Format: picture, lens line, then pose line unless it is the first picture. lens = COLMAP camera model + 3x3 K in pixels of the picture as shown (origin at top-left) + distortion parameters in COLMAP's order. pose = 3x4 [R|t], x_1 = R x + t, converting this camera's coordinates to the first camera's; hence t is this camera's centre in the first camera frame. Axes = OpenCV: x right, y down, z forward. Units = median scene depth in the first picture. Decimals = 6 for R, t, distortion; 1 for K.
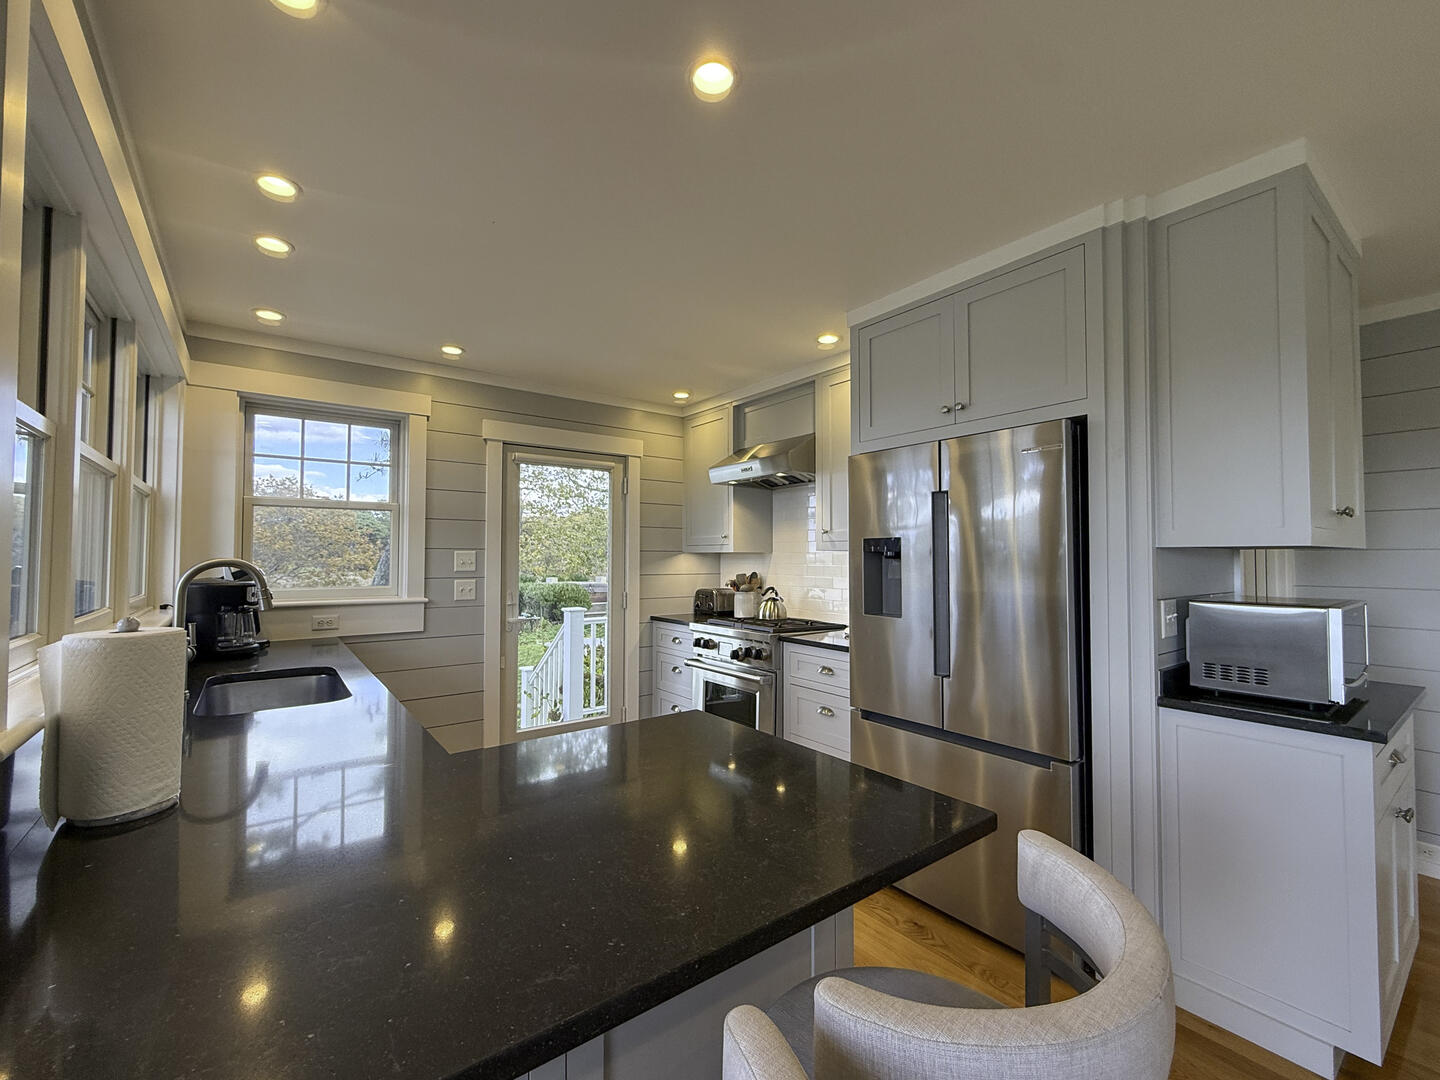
lens RADIAL K [[586.2, 0, 712.9], [0, 586.2, 539.8], [0, 0, 1]] dist [0.000818, 0.000003]
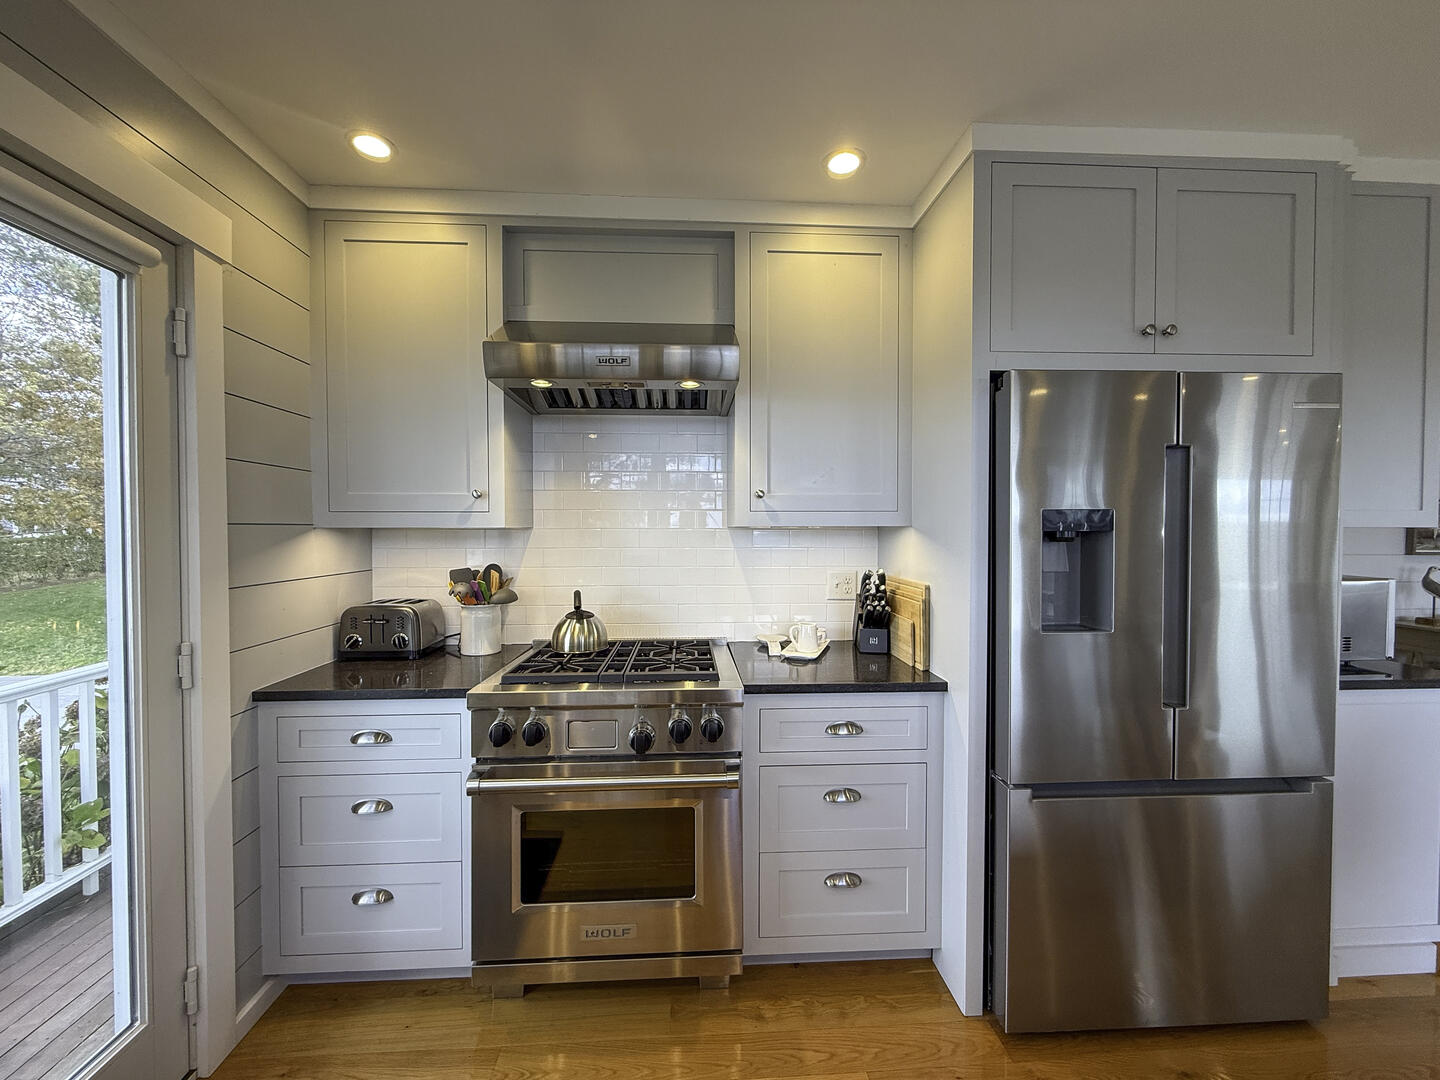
lens RADIAL K [[574.8, 0, 720.0], [0, 574.8, 540.0], [0, 0, 1]] dist [0.000453, -0.000003]
pose [[0.560742, -0.021003, 0.827724, -0.249560], [-0.022276, 0.998934, 0.040439, 0.007404], [-0.827691, -0.041114, 0.559676, 0.544410]]
